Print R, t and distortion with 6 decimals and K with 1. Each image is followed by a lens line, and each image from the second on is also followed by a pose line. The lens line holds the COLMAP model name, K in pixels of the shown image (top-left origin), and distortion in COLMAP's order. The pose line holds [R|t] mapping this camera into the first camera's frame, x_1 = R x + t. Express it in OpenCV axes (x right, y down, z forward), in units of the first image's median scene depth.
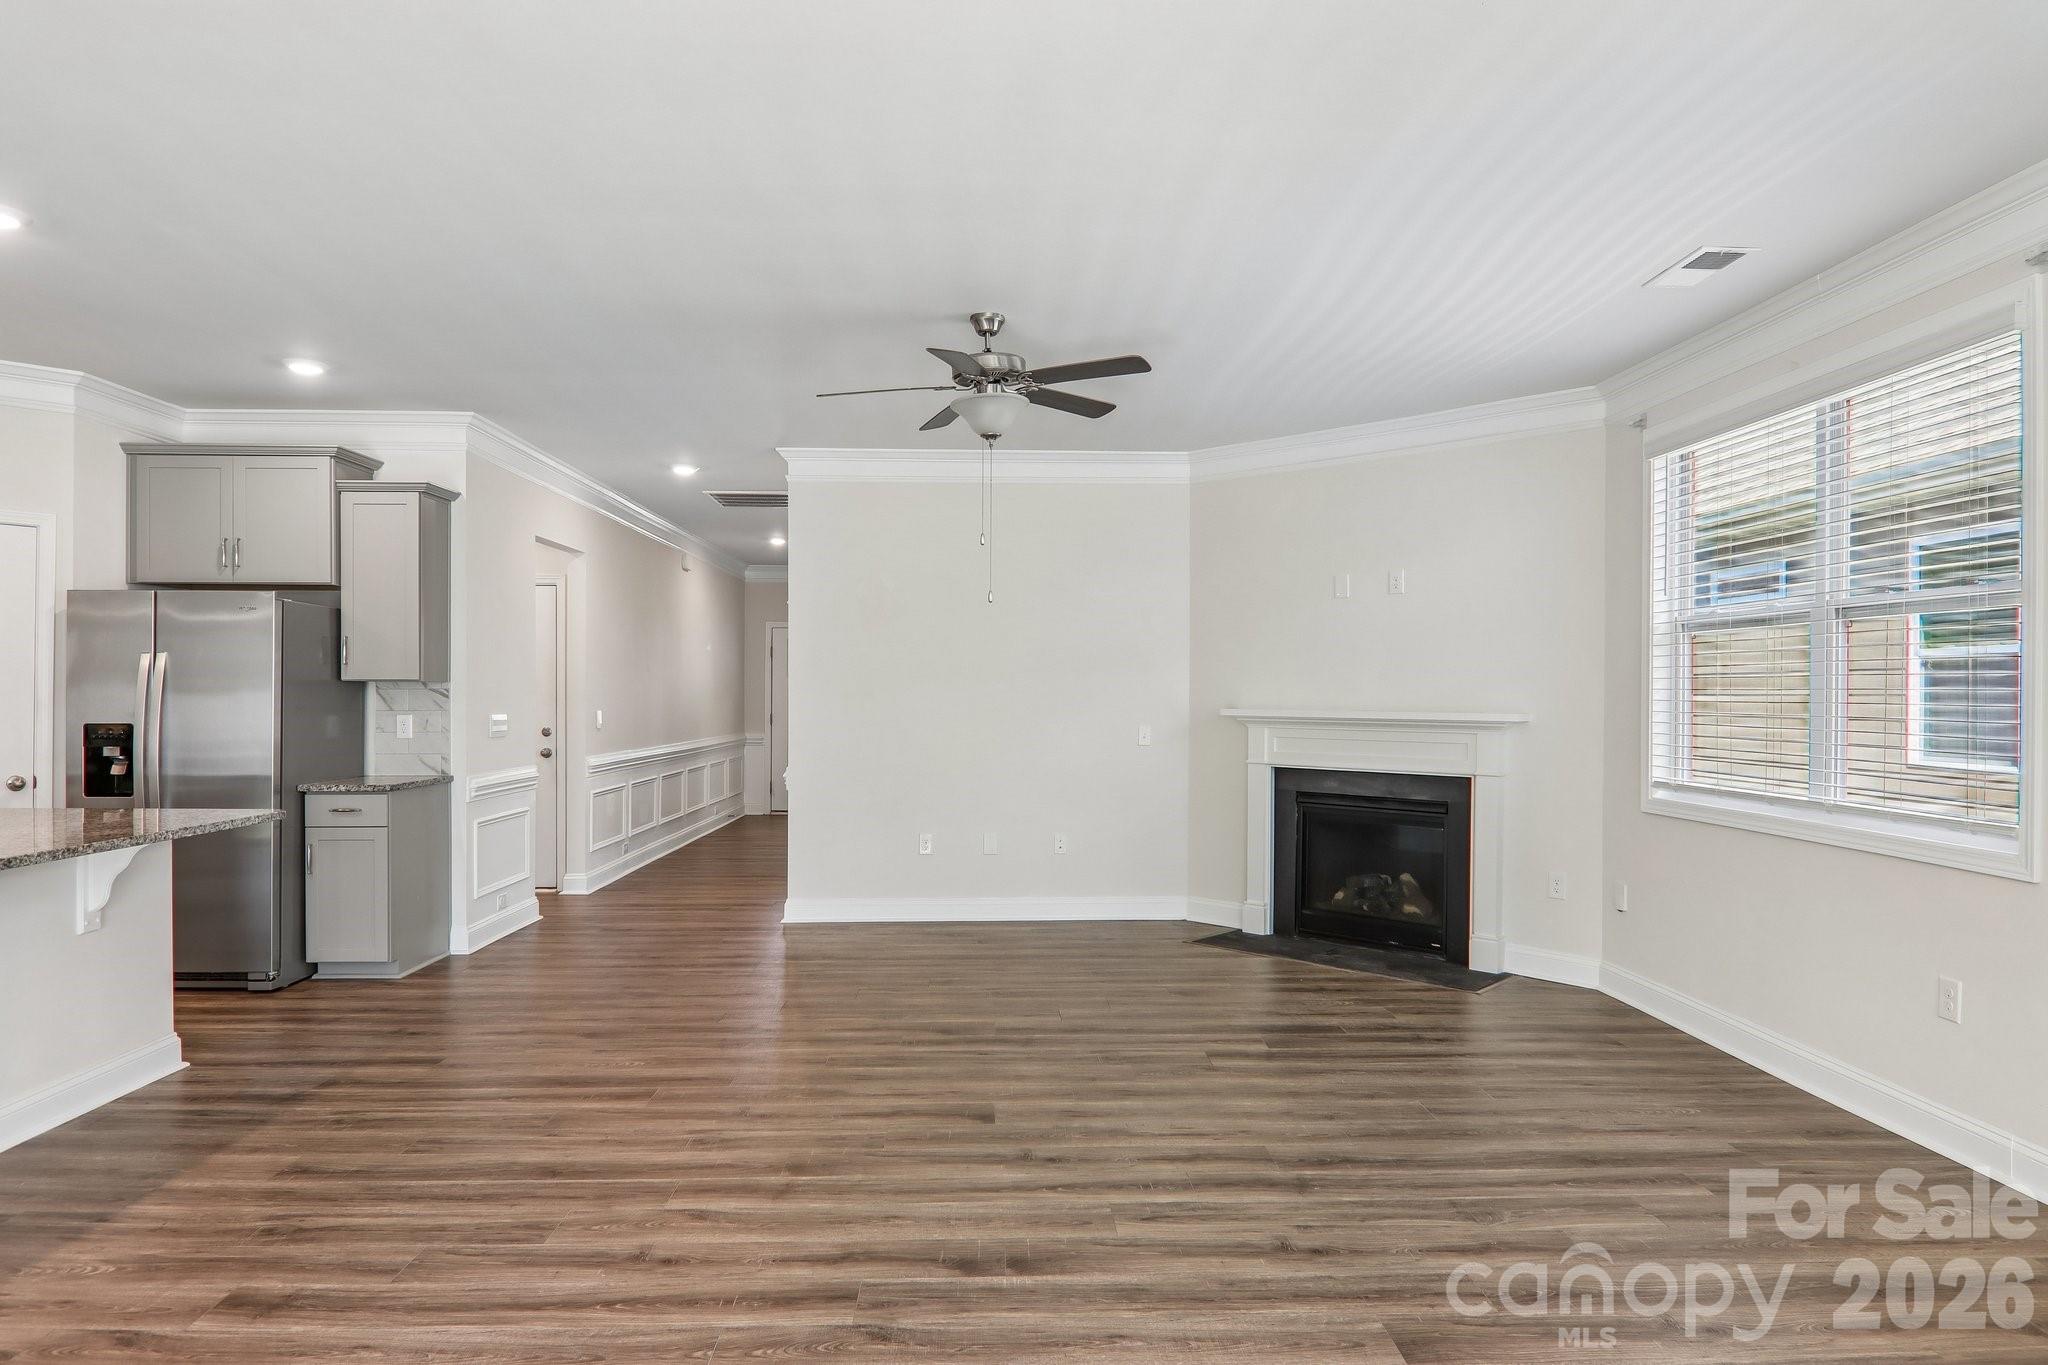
lens RADIAL K [[1185.3, 0, 1027.0], [0, 1185.3, 702.3], [0, 0, 1]] dist [0.004068, -0.019140]
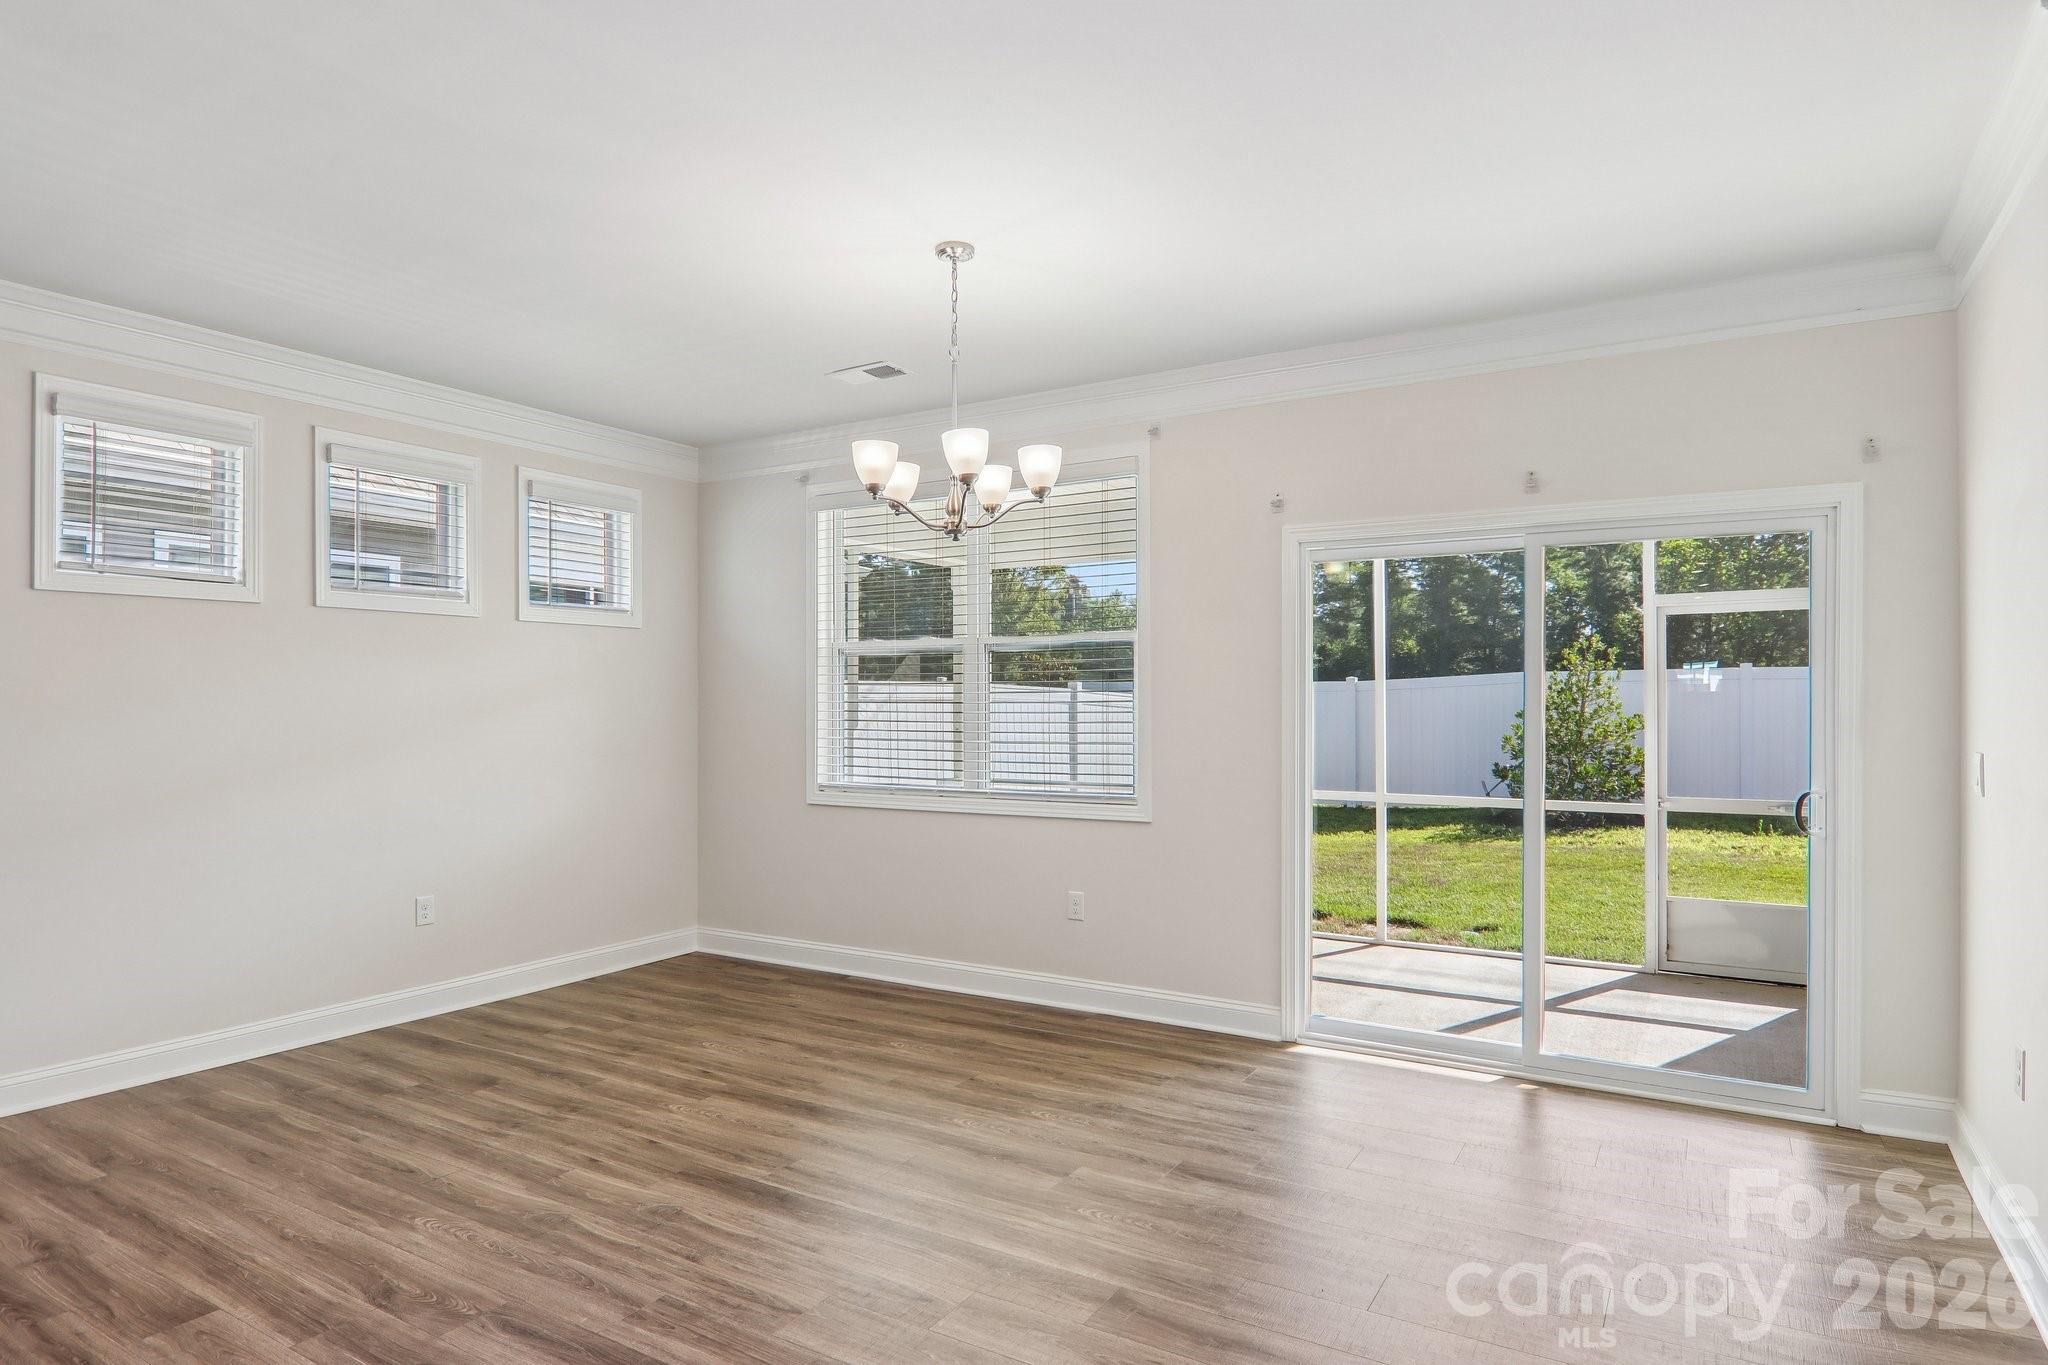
lens RADIAL K [[1152.7, 0, 1023.2], [0, 1152.7, 699.1], [0, 0, 1]] dist [0.003291, -0.018524]
pose [[-0.835685, -0.002520, 0.549203, -0.395988], [-0.000318, 0.999992, 0.004105, -0.010834], [-0.549208, 0.003256, -0.835679, 0.646457]]
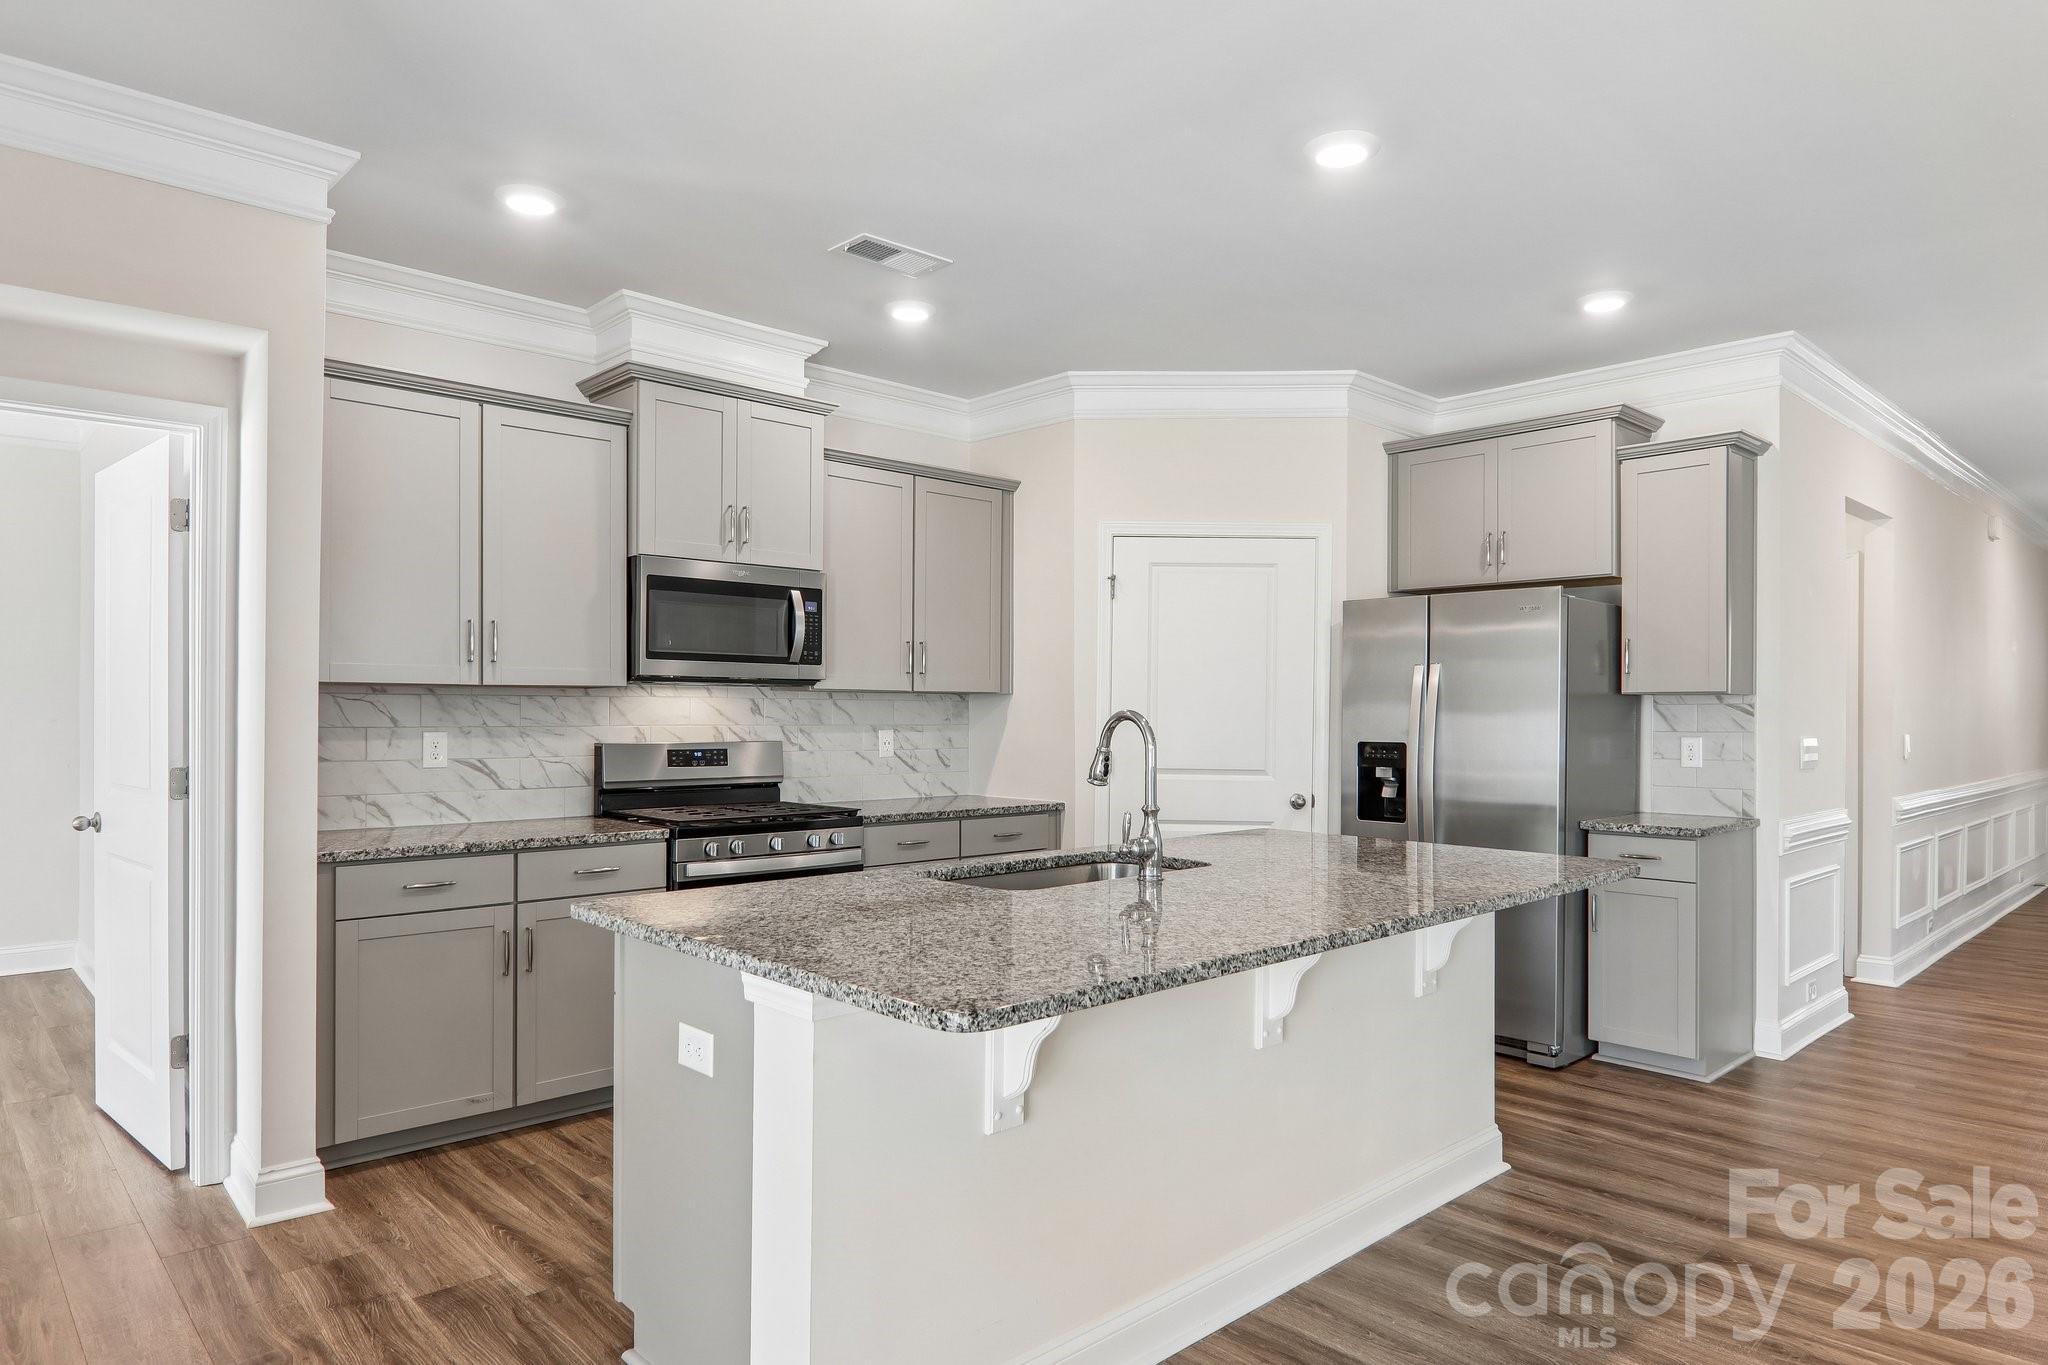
lens RADIAL K [[1218.1, 0, 1021.8], [0, 1218.1, 711.7], [0, 0, 1]] dist [0.002273, -0.013373]
pose [[0.655731, 0.000166, -0.754995, -0.232351], [-0.006918, 0.999959, -0.005789, 0.001553], [0.754963, 0.009019, 0.655706, 0.153245]]
